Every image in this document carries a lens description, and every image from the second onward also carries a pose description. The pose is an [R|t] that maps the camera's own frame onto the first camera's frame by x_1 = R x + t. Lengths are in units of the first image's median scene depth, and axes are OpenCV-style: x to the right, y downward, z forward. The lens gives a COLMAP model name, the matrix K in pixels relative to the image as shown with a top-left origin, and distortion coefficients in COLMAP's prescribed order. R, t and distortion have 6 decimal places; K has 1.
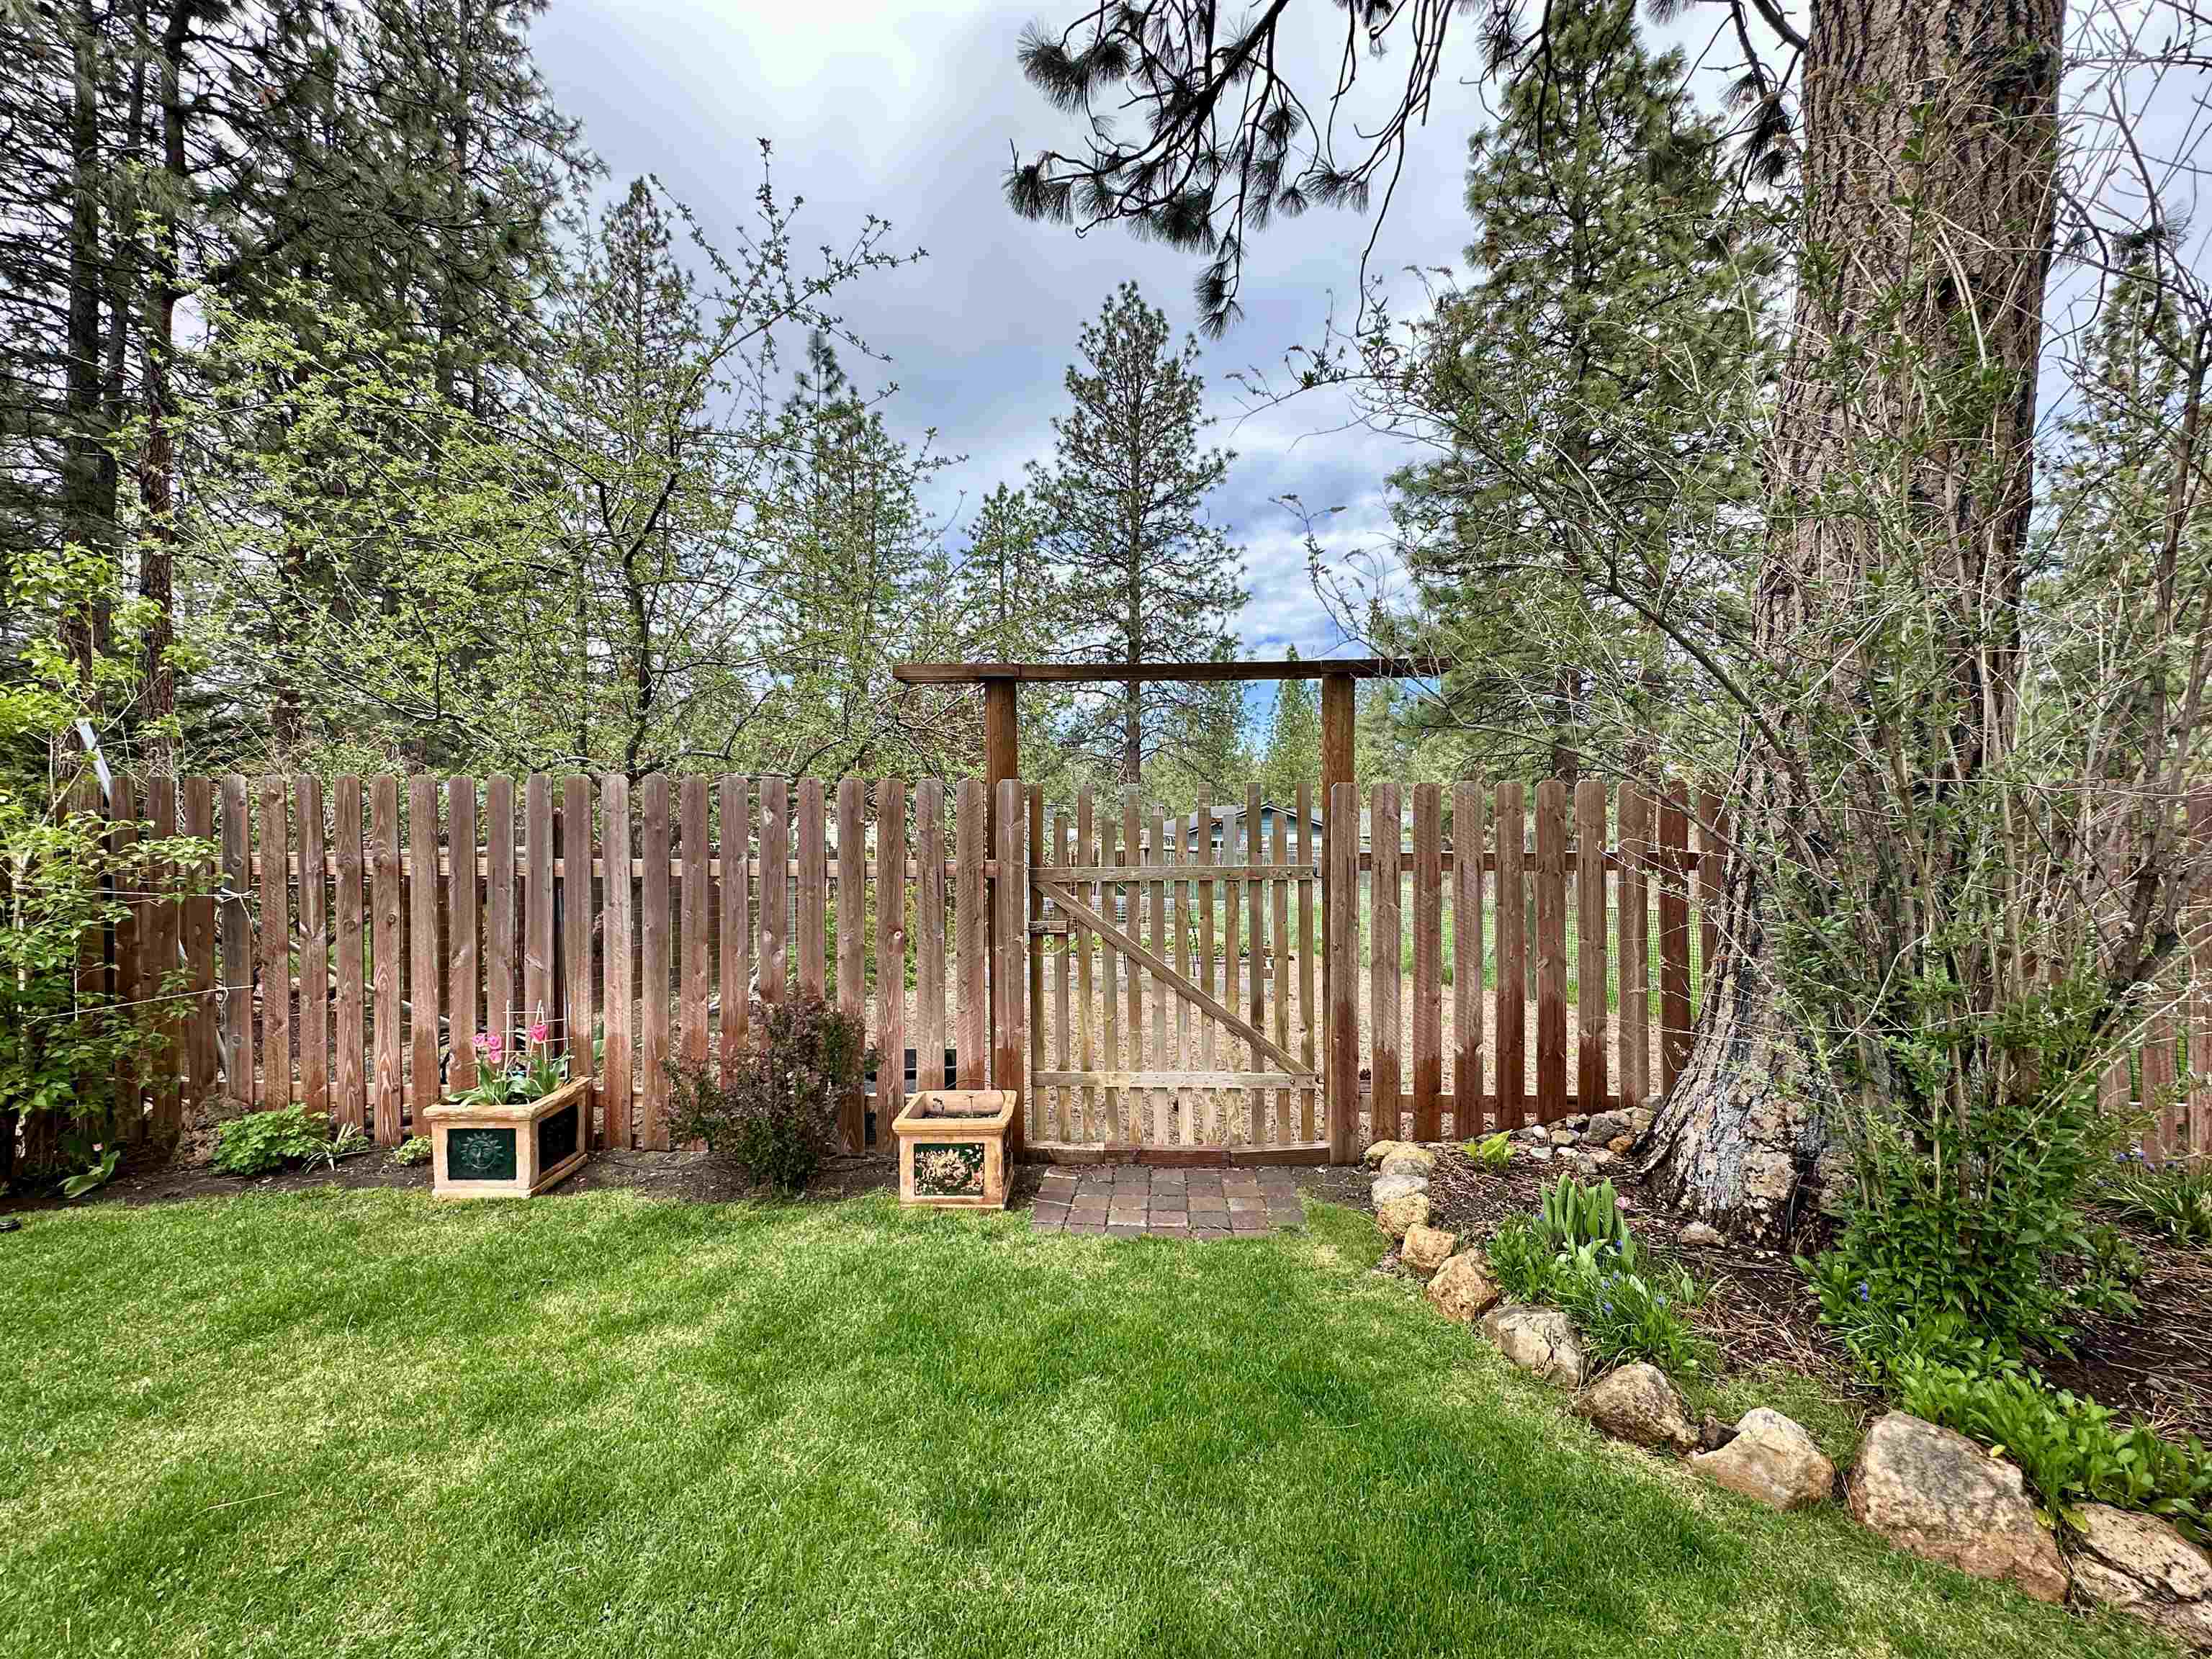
lens RADIAL K [[881.0, 0, 1107.3], [0, 881.0, 830.4], [0, 0, 1]] dist [-0.005094, 0.000988]
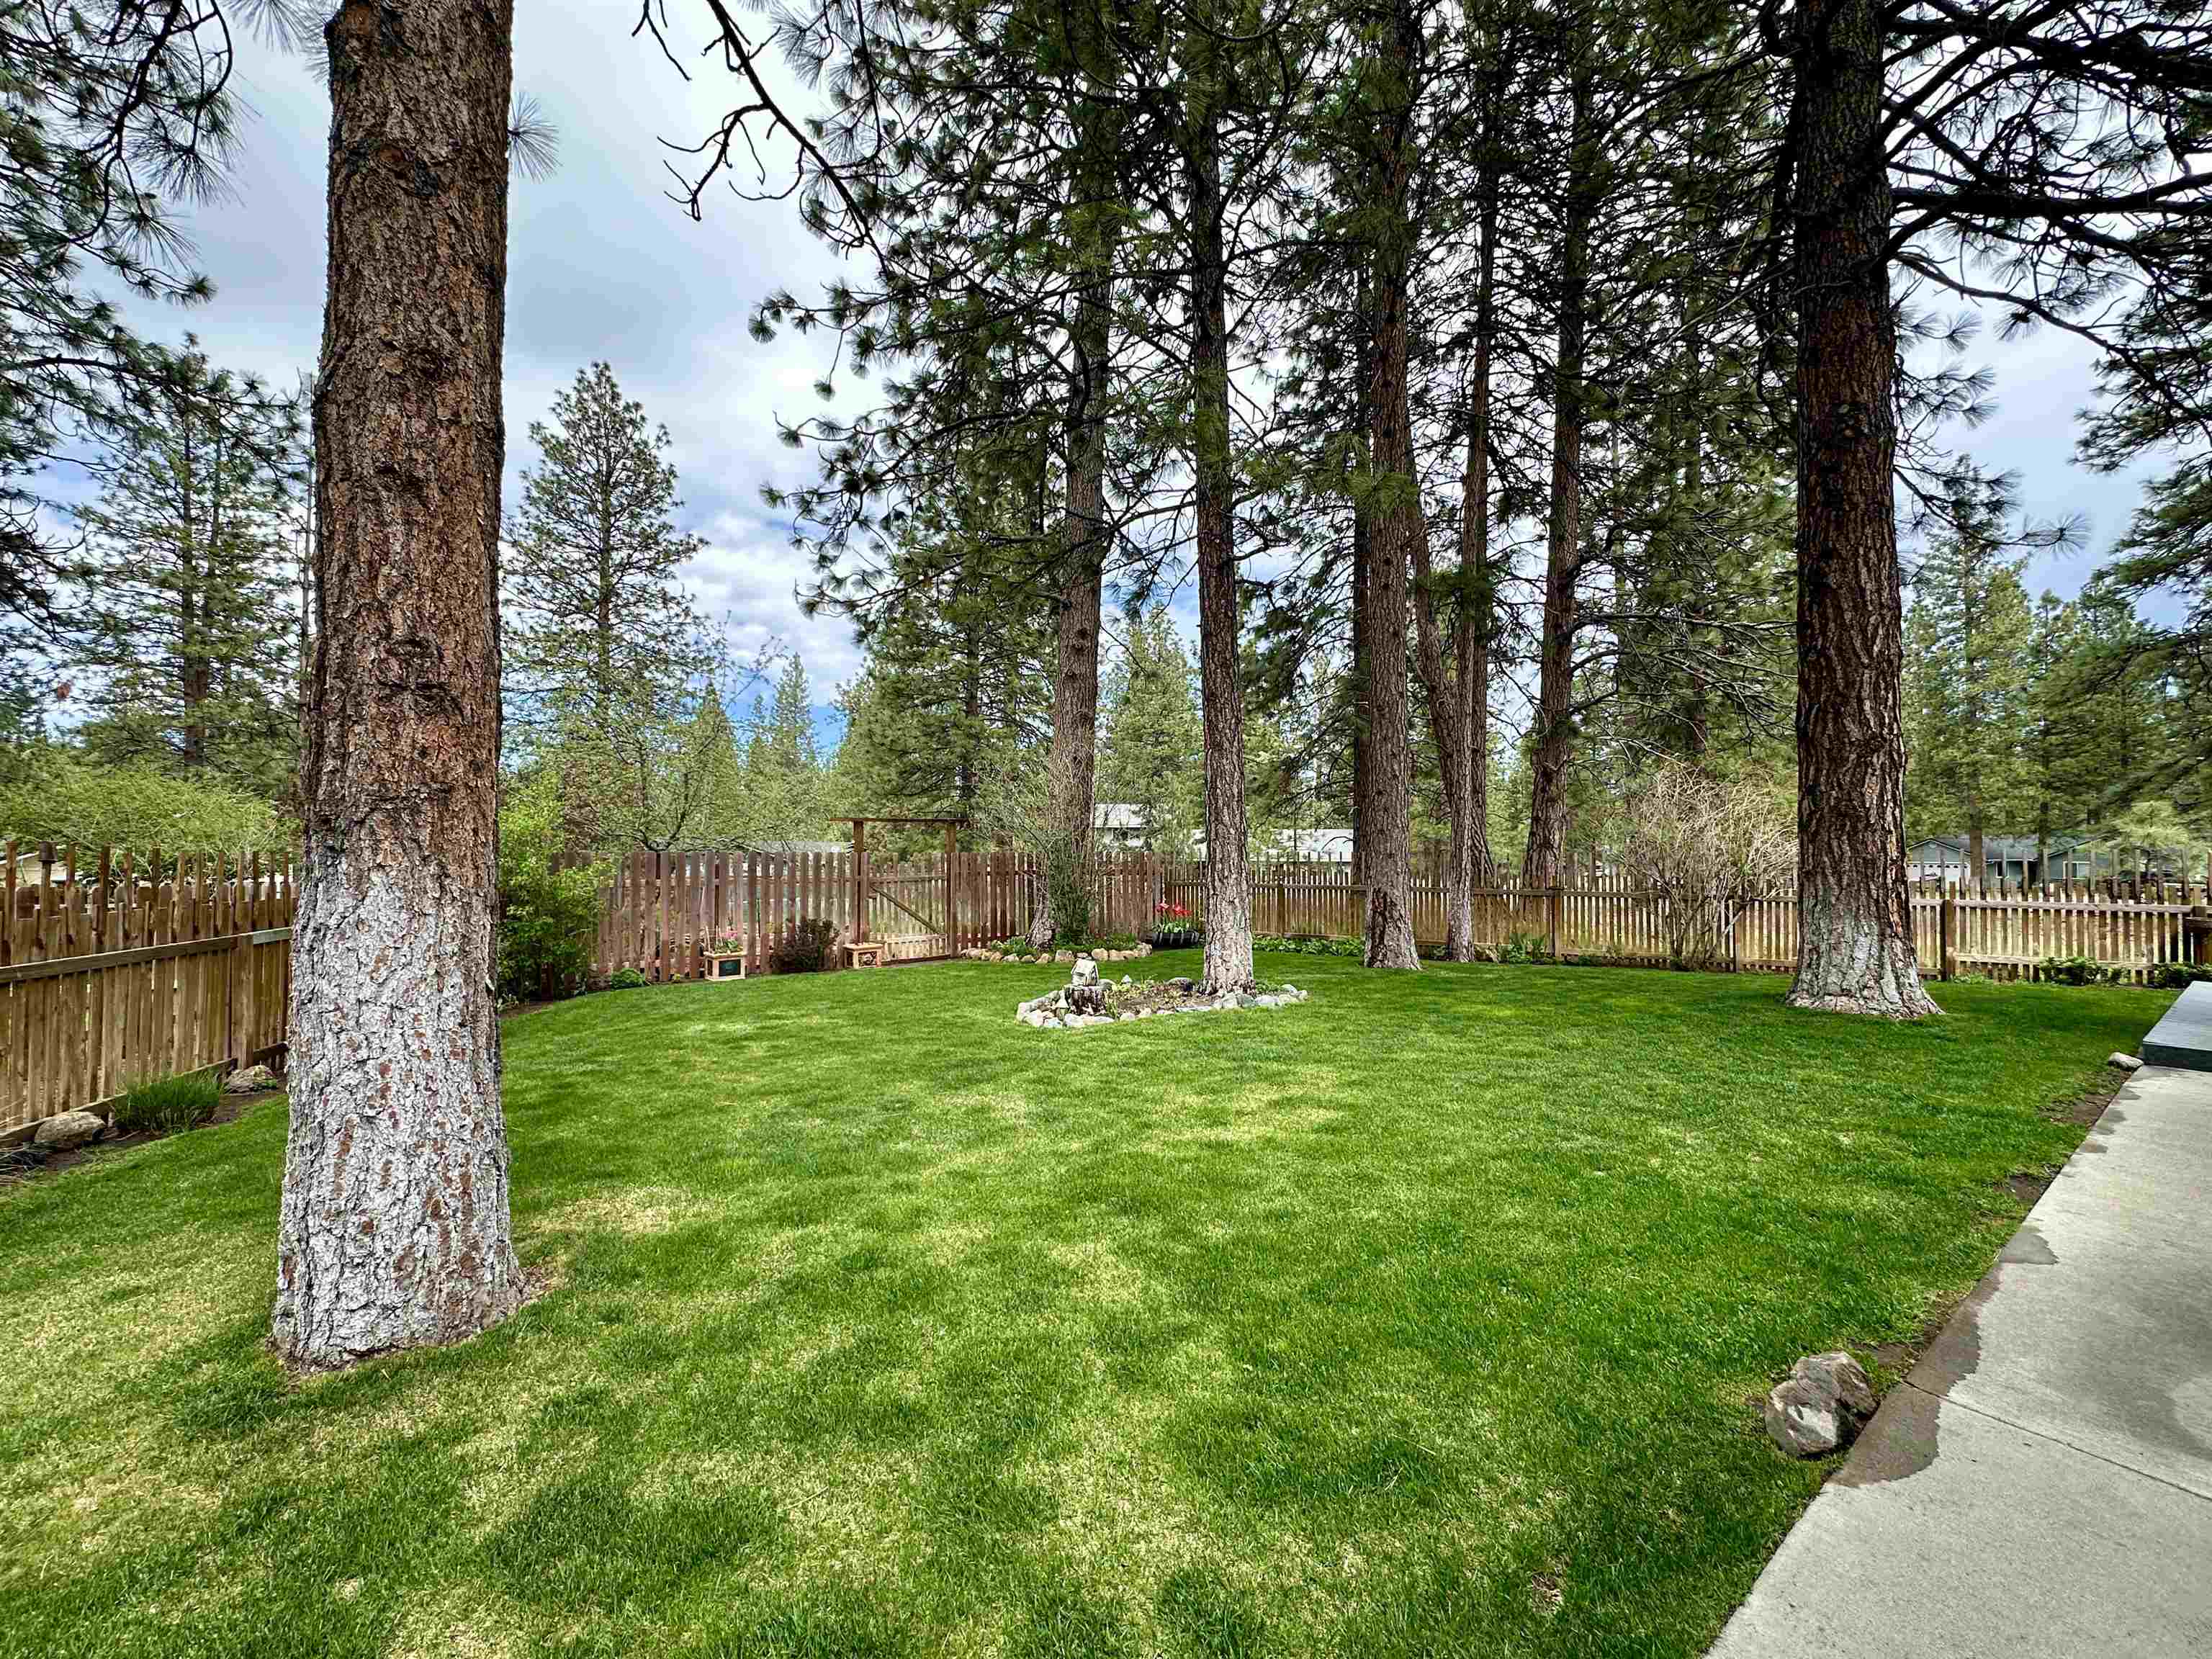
lens RADIAL K [[881.0, 0, 1107.3], [0, 881.0, 830.4], [0, 0, 1]] dist [-0.005094, 0.000988]
pose [[0.780650, 0.010590, 0.624879, -0.168536], [0.006504, 0.999665, -0.025068, -0.005689], [-0.624935, 0.023633, 0.780319, -0.250184]]
